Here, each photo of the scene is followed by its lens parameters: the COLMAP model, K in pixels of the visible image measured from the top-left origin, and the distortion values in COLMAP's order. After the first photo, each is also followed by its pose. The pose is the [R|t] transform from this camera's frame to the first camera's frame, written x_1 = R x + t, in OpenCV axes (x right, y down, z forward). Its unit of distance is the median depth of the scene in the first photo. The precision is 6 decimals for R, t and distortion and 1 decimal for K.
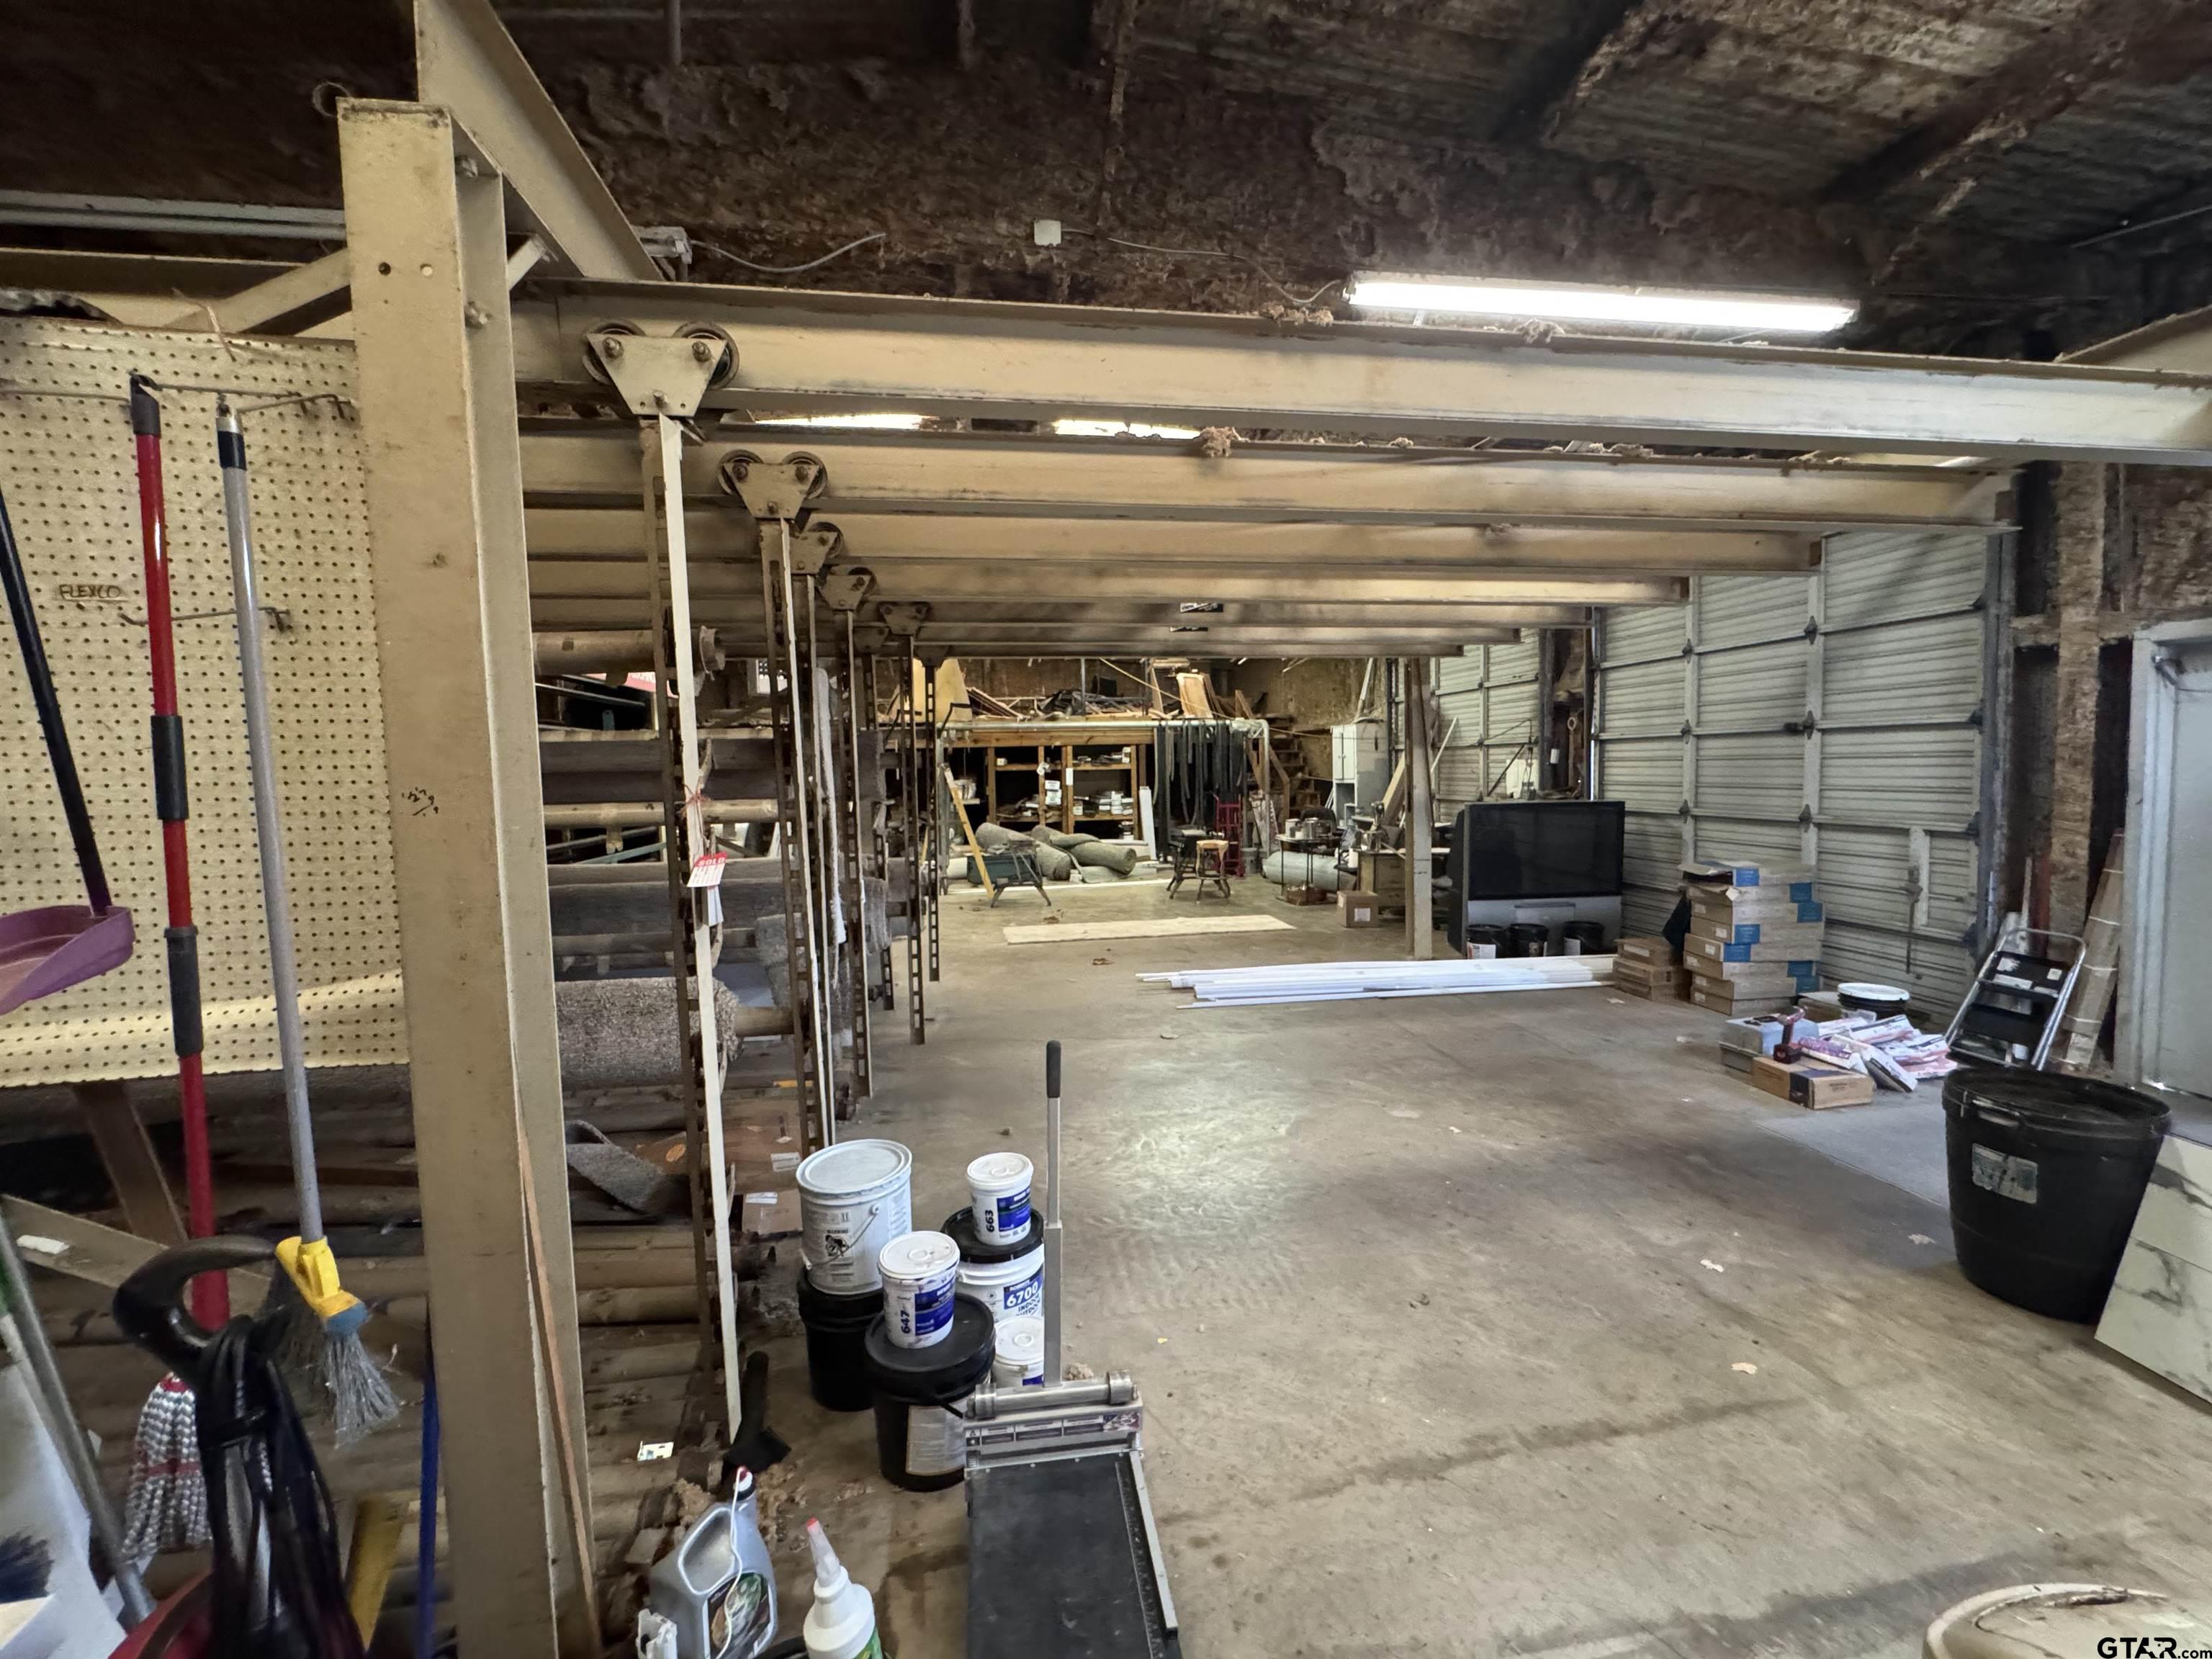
lens RADIAL K [[886.8, 0, 1102.7], [0, 886.8, 828.4], [0, 0, 1]] dist [-0.002168, -0.000071]
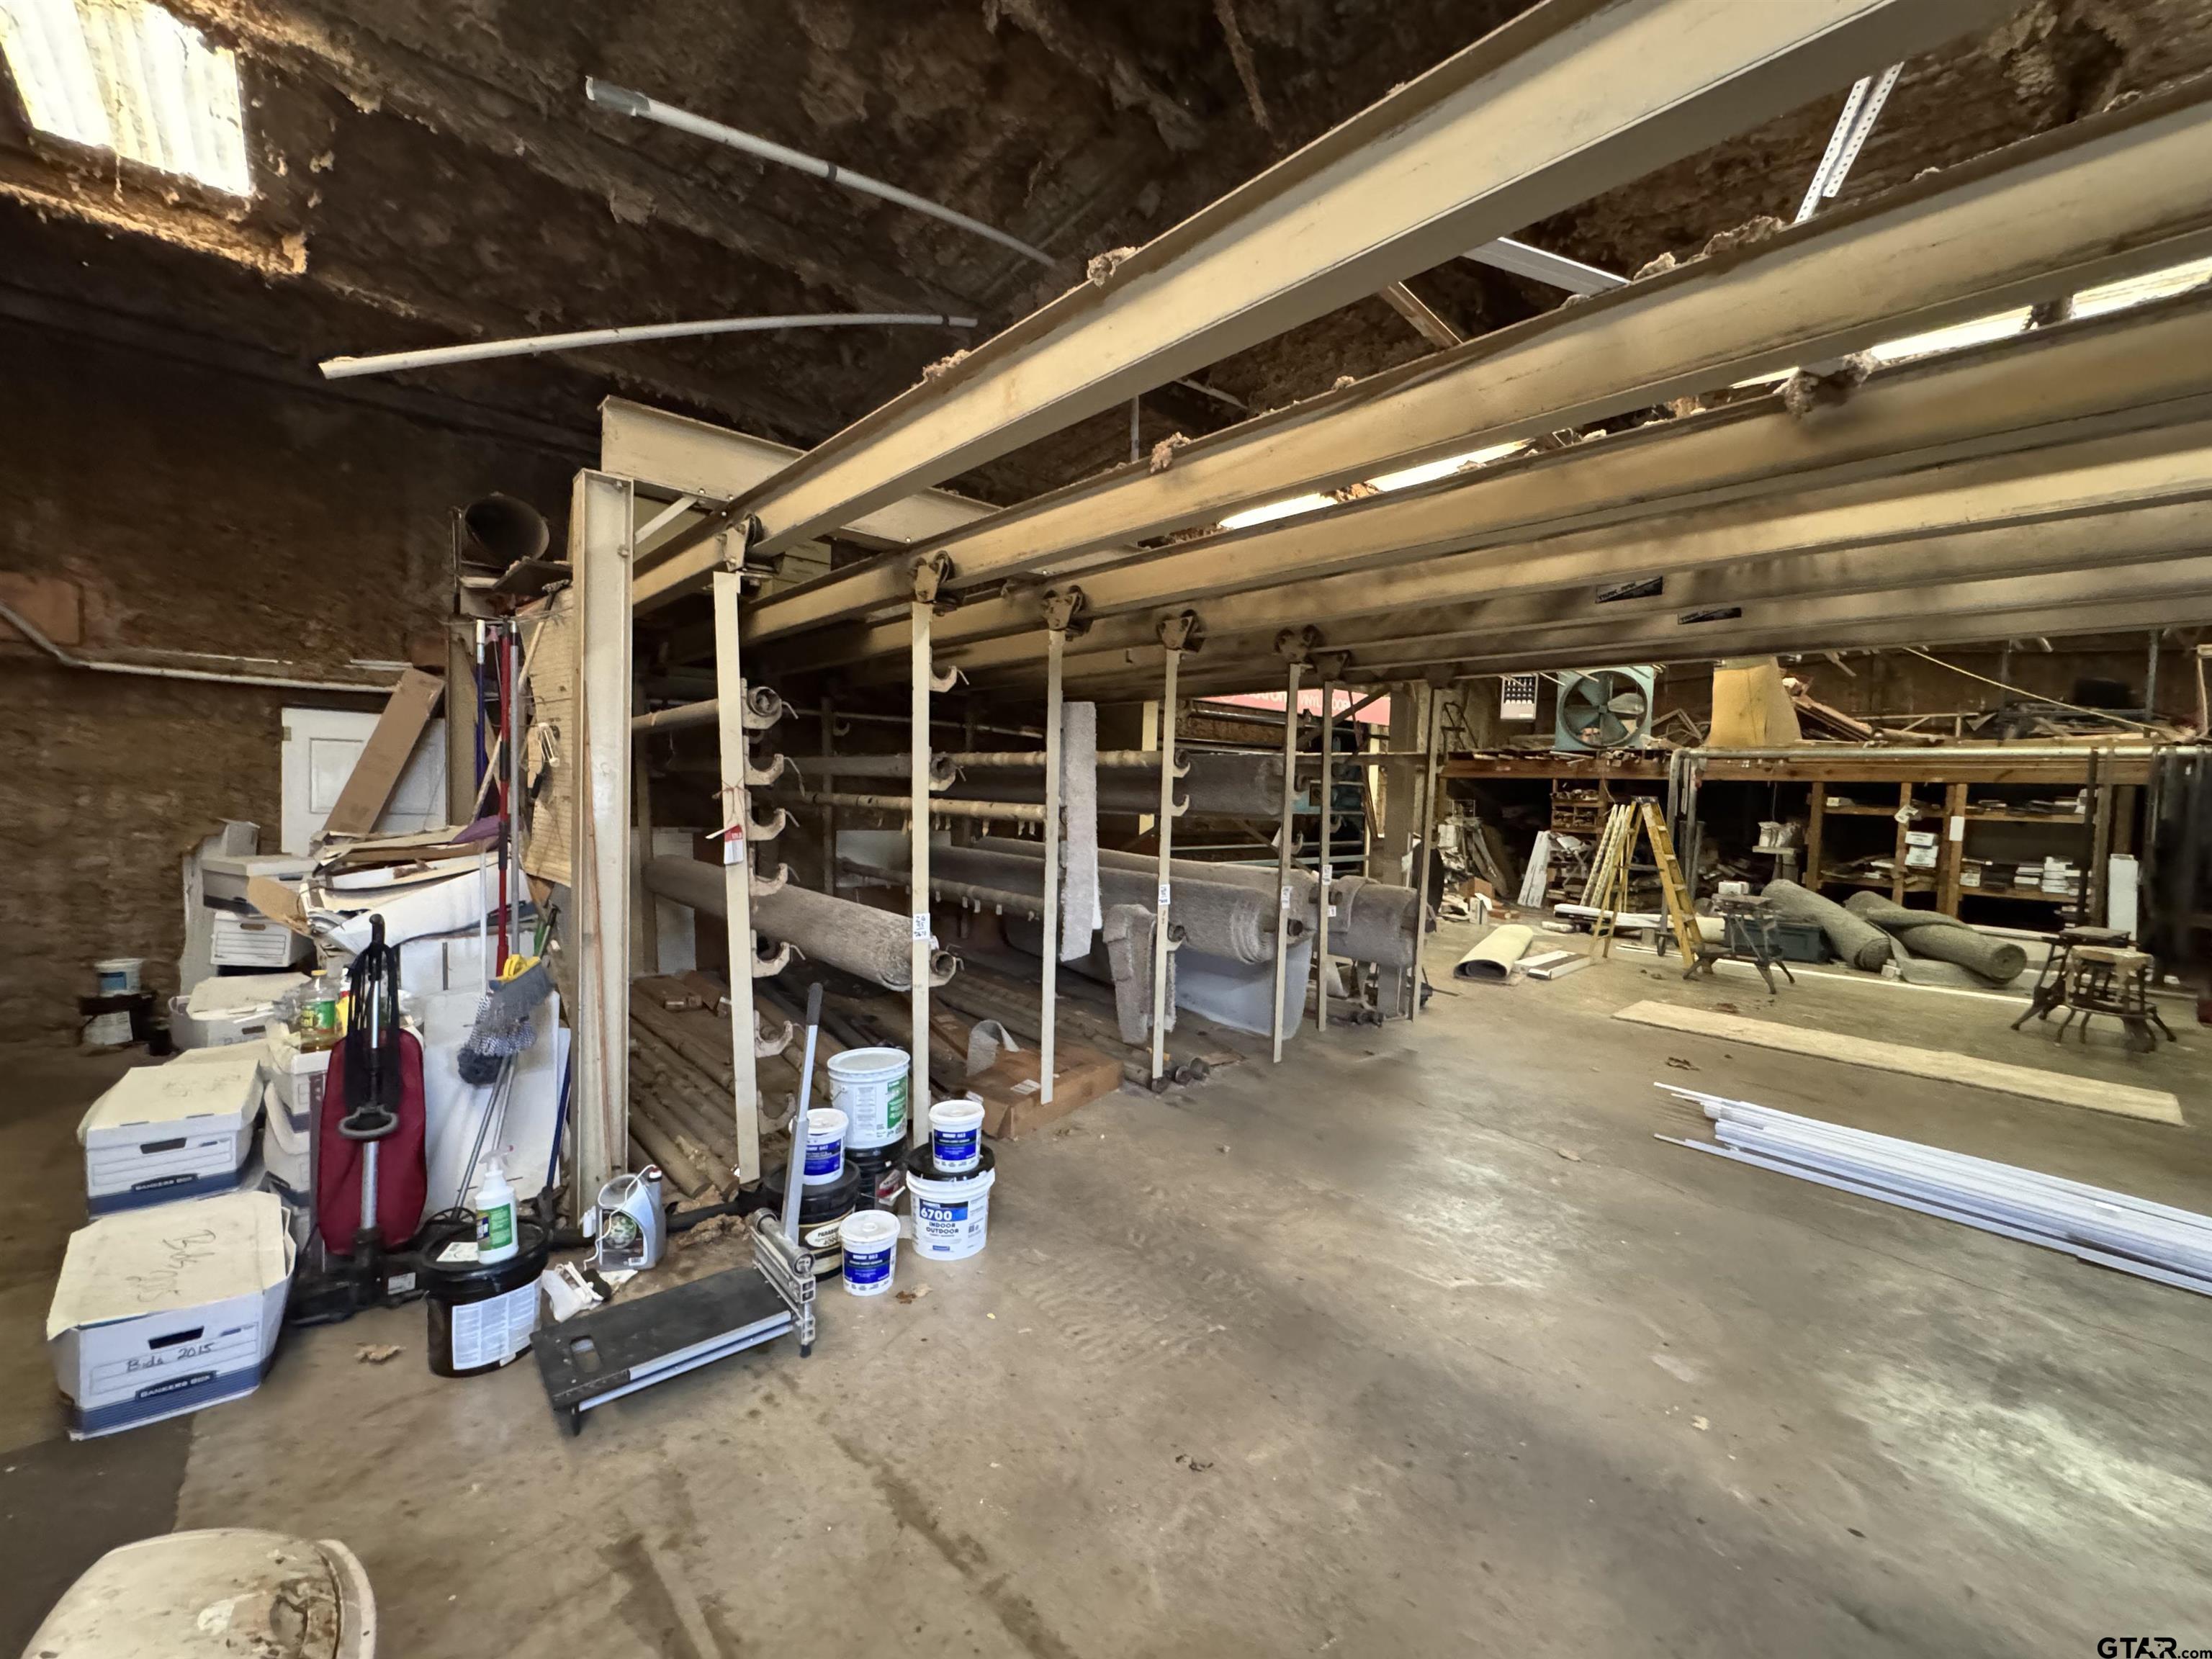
lens RADIAL K [[886.8, 0, 1109.0], [0, 886.8, 828.2], [0, 0, 1]] dist [-0.002168, -0.000071]
pose [[0.553677, 0.076784, -0.829184, 0.265332], [-0.101685, 0.994522, 0.024195, -0.014048], [0.826499, 0.070919, 0.558452, 0.126708]]
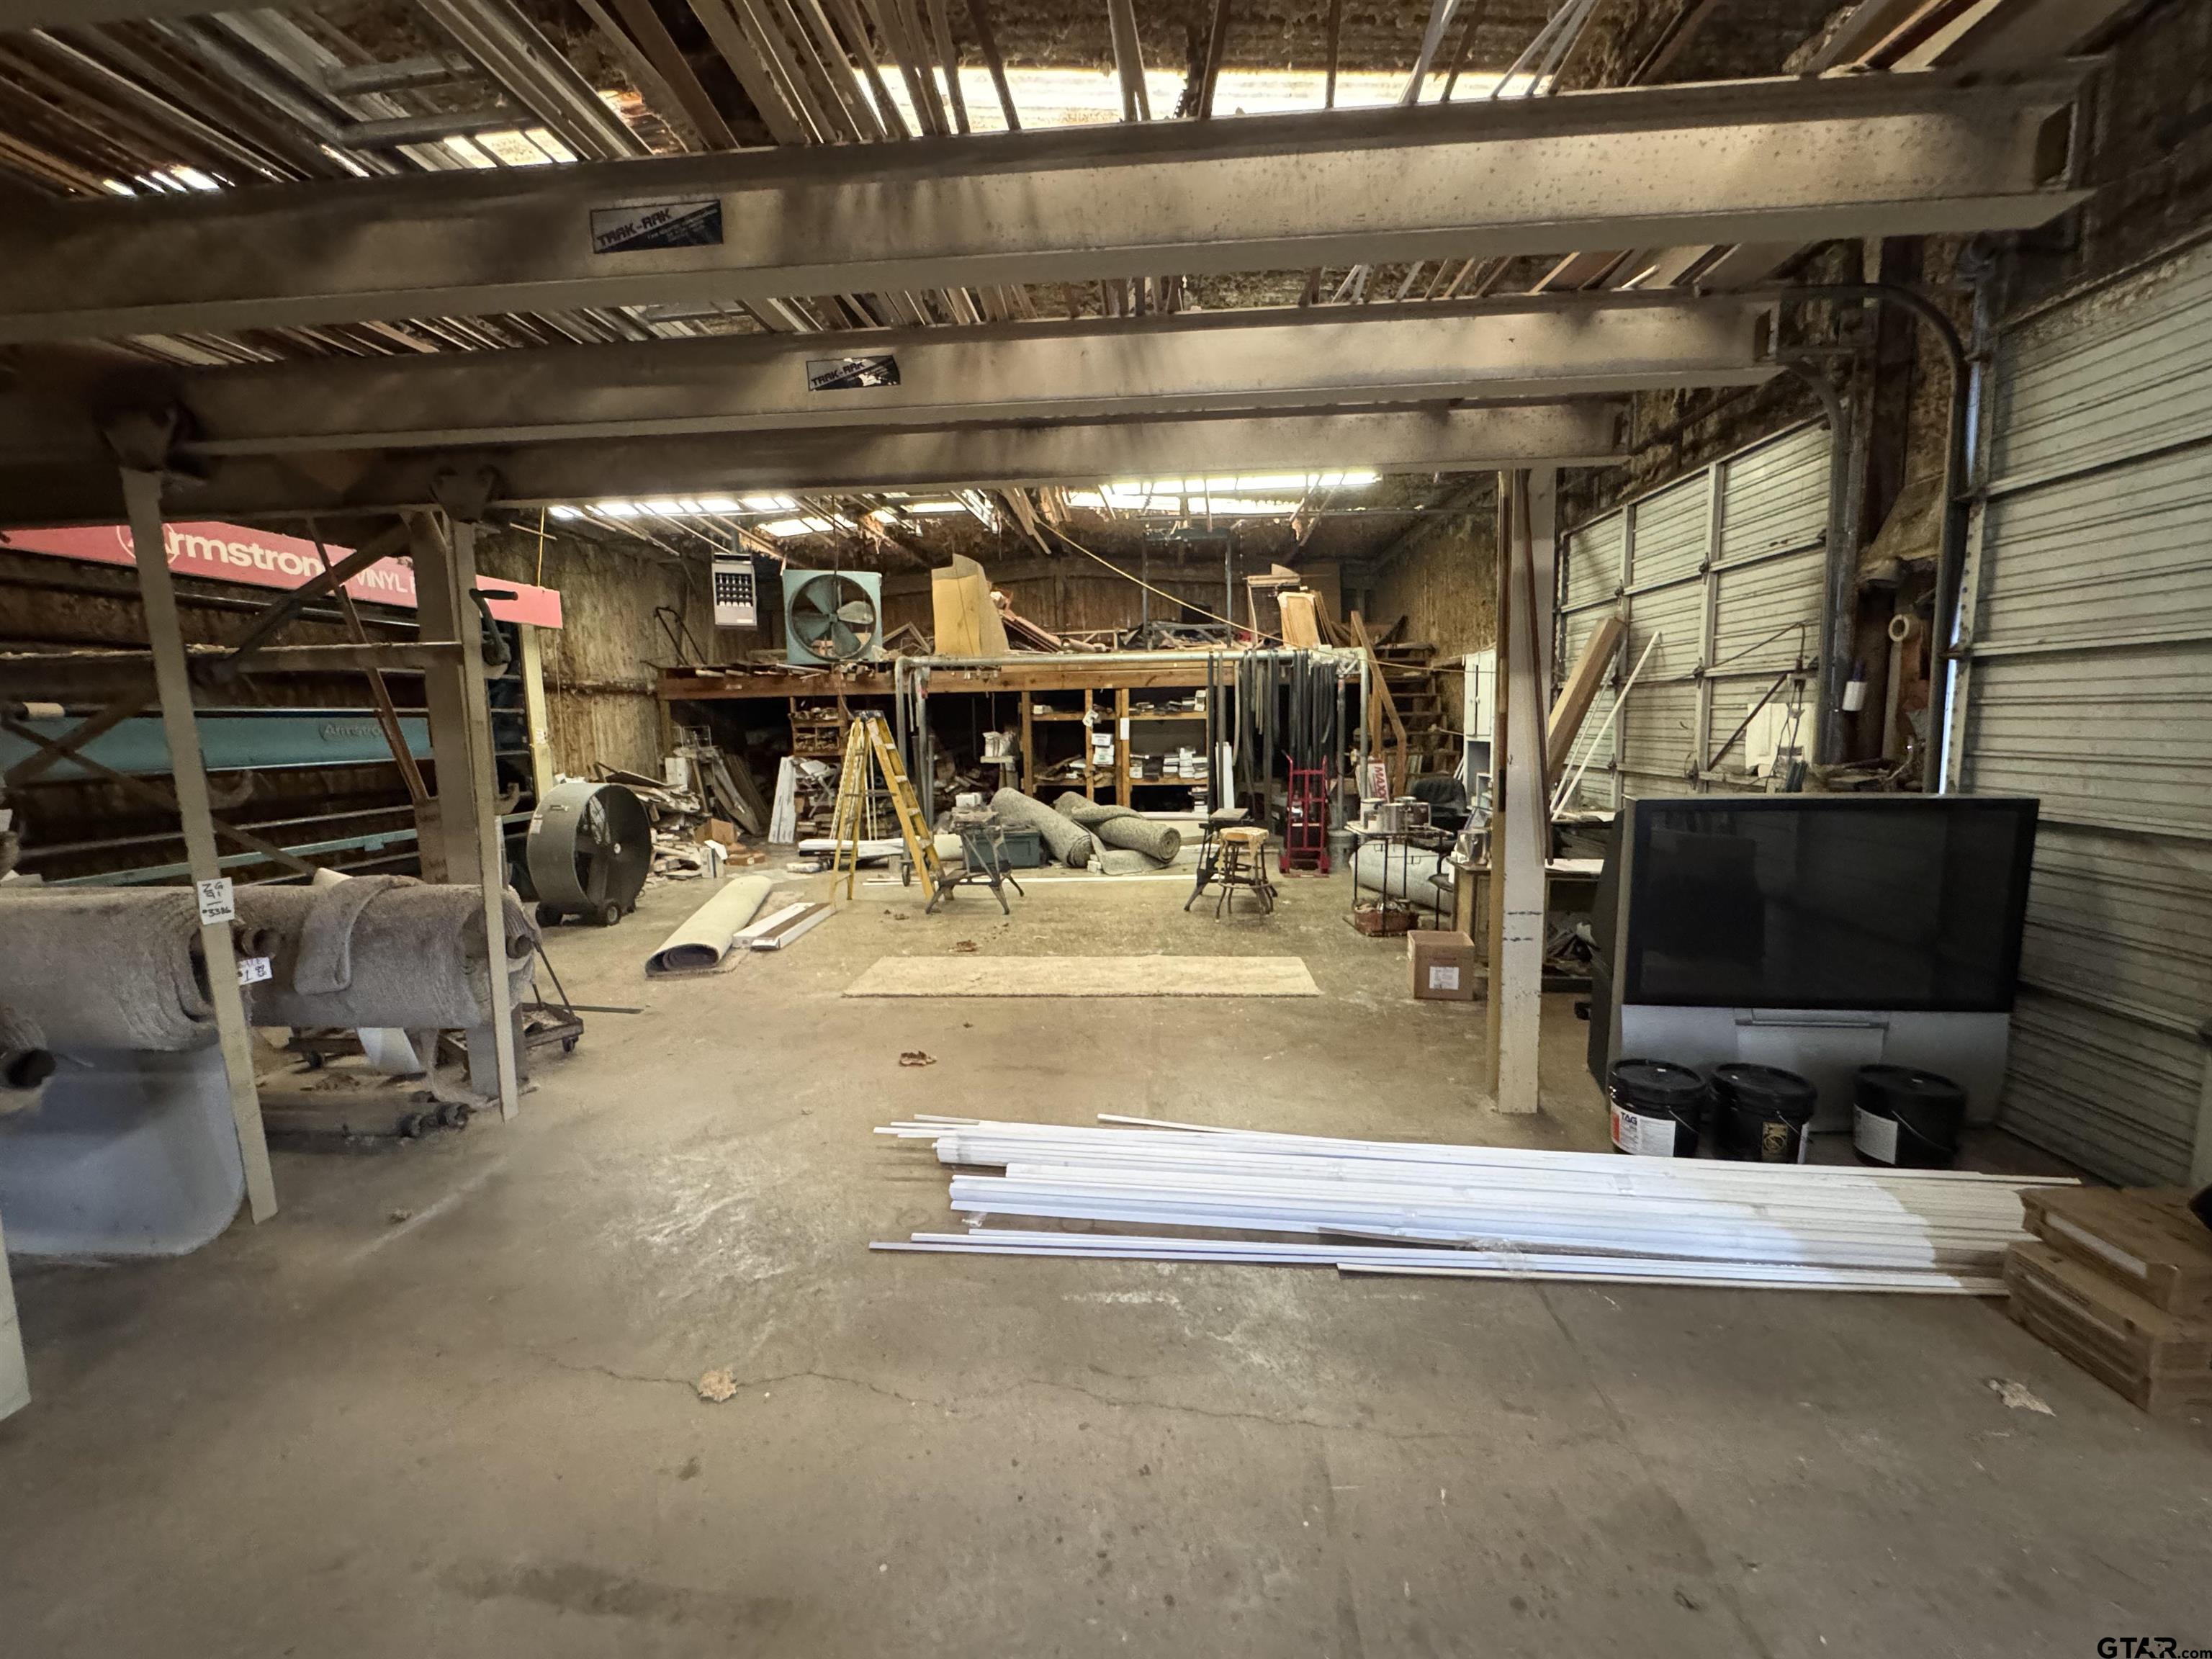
lens RADIAL K [[886.8, 0, 1104.7], [0, 886.8, 829.0], [0, 0, 1]] dist [-0.002168, -0.000071]
pose [[0.975917, 0.028925, -0.216216, 0.185734], [-0.016413, 0.998097, 0.059440, -0.026353], [0.217524, -0.054460, 0.974534, 0.373016]]
